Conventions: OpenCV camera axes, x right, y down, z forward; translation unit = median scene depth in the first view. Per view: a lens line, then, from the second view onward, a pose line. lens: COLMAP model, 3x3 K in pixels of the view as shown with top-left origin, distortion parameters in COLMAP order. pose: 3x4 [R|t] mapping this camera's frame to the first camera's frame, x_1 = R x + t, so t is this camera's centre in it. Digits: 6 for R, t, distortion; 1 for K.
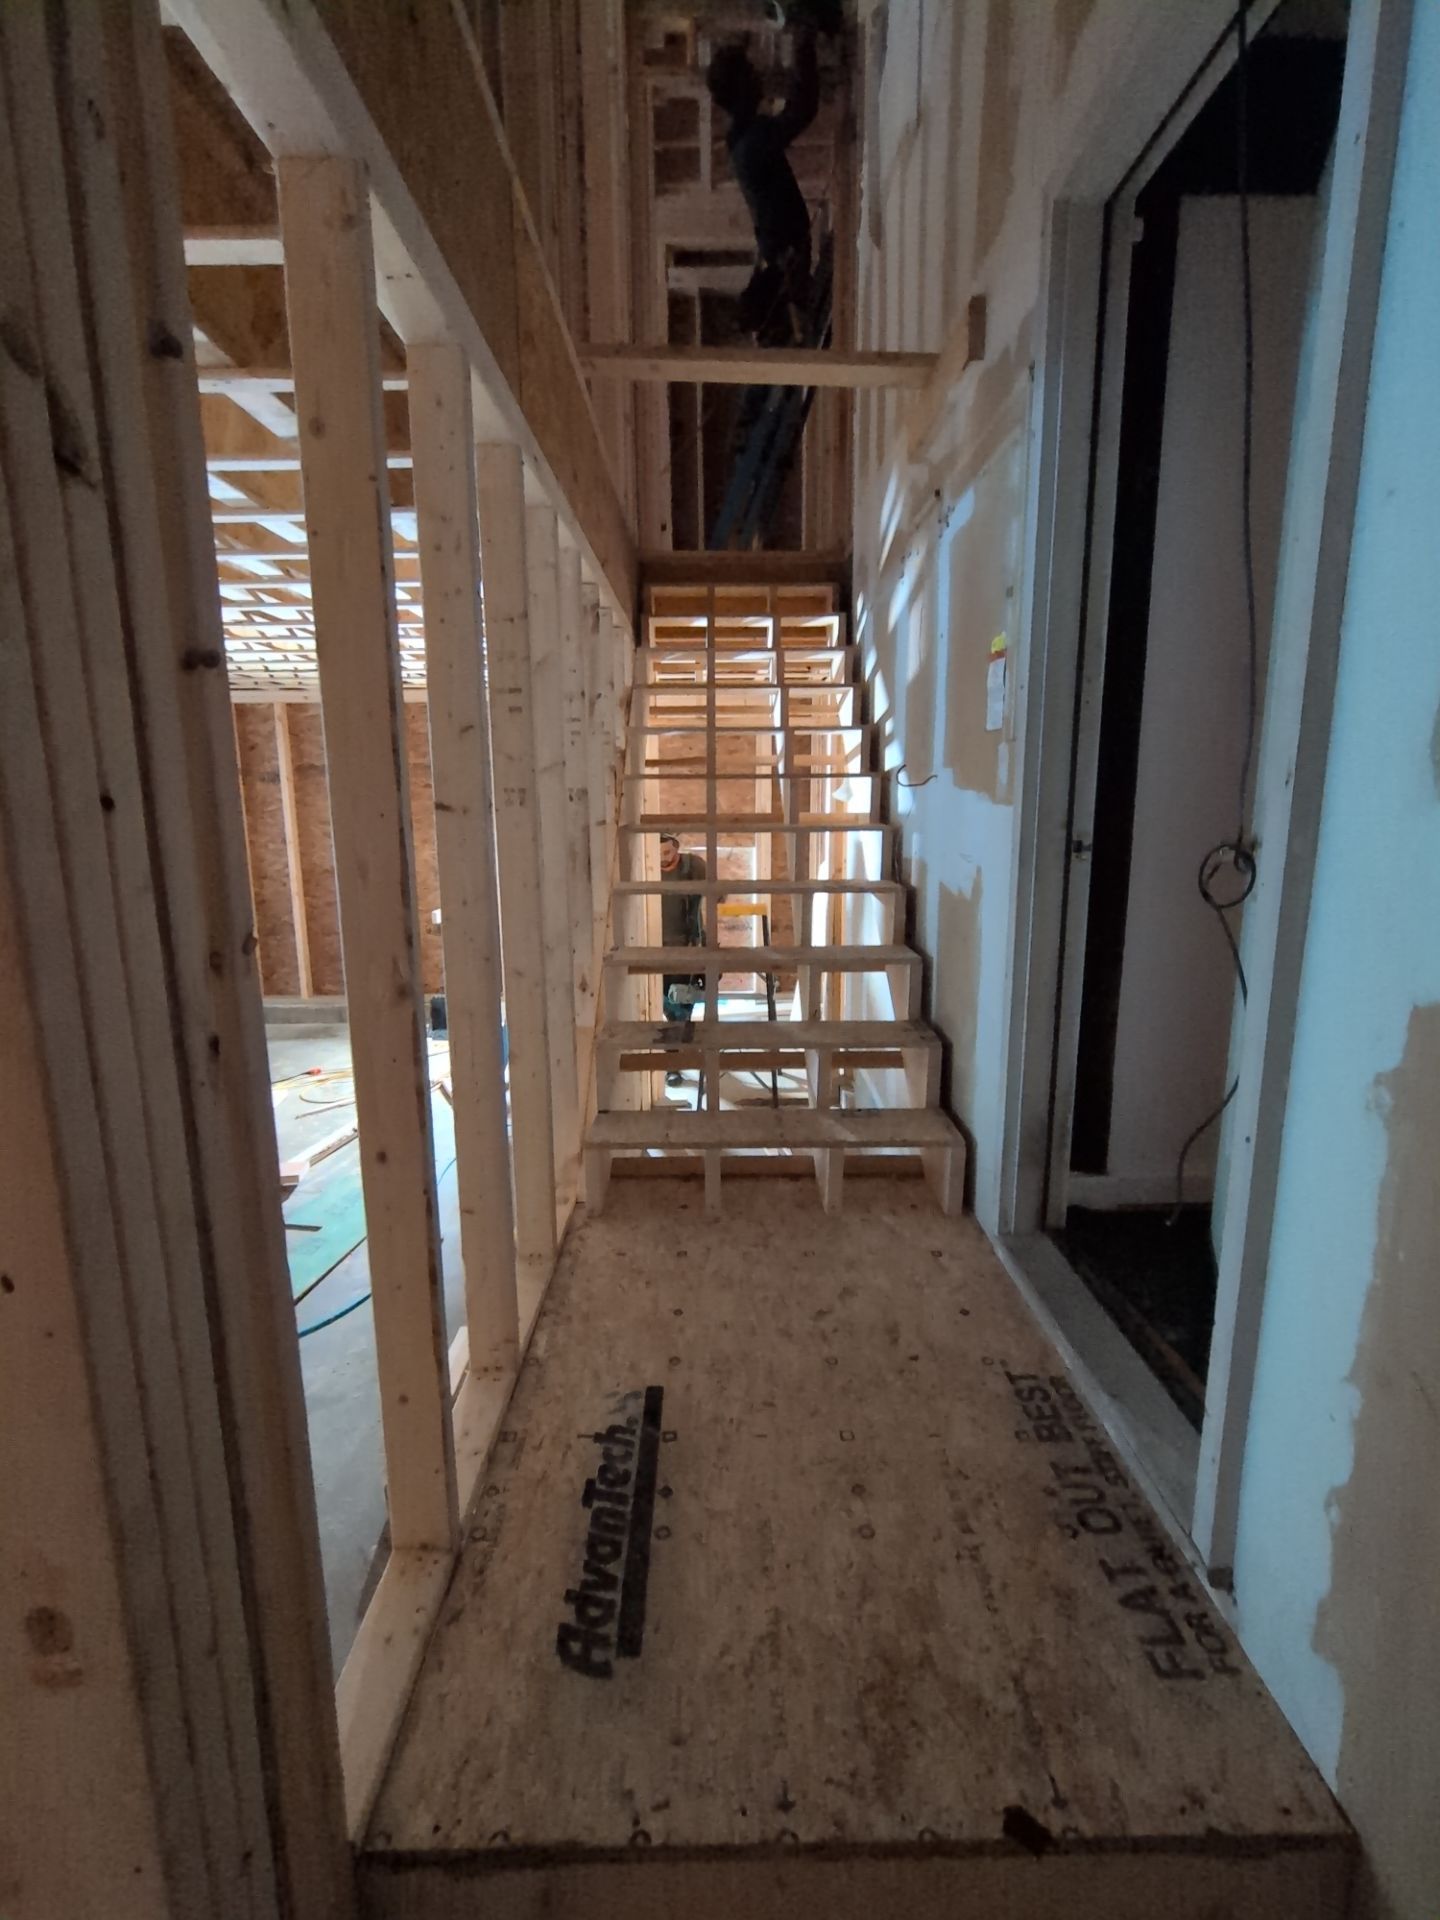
lens RADIAL K [[890.0, 0, 723.0], [0, 890.0, 962.1], [0, 0, 1]] dist [-0.000455, -0.001805]
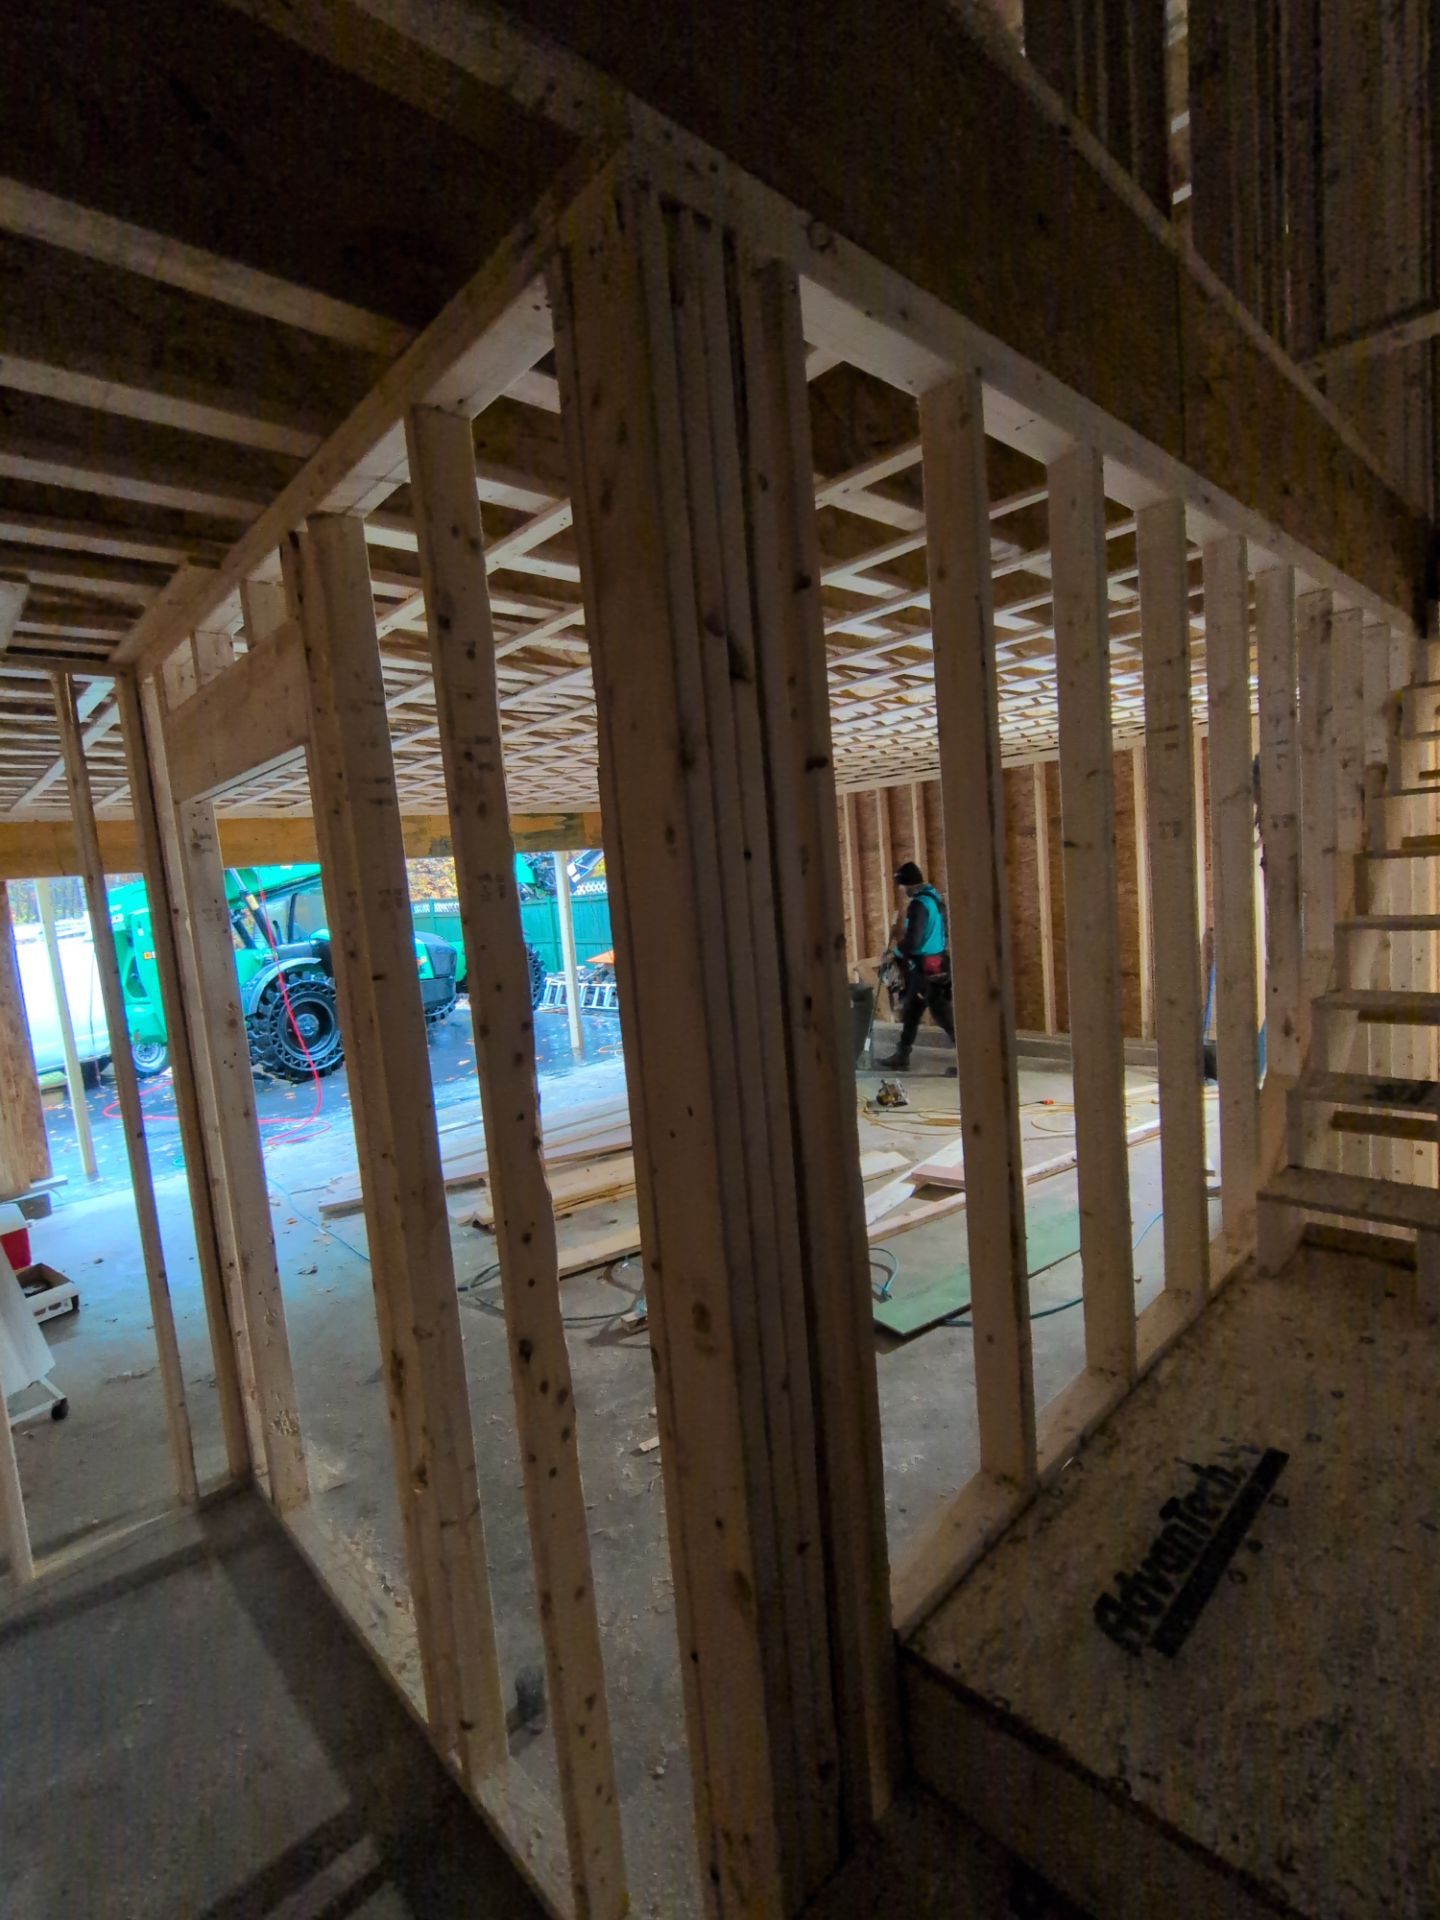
lens RADIAL K [[890.0, 0, 717.1], [0, 890.0, 962.1], [0, 0, 1]] dist [-0.000455, -0.001805]
pose [[0.676832, 0.021283, -0.735830, 0.133309], [-0.060382, 0.997819, -0.026679, 0.020476], [0.733657, 0.062488, 0.676641, -0.056477]]
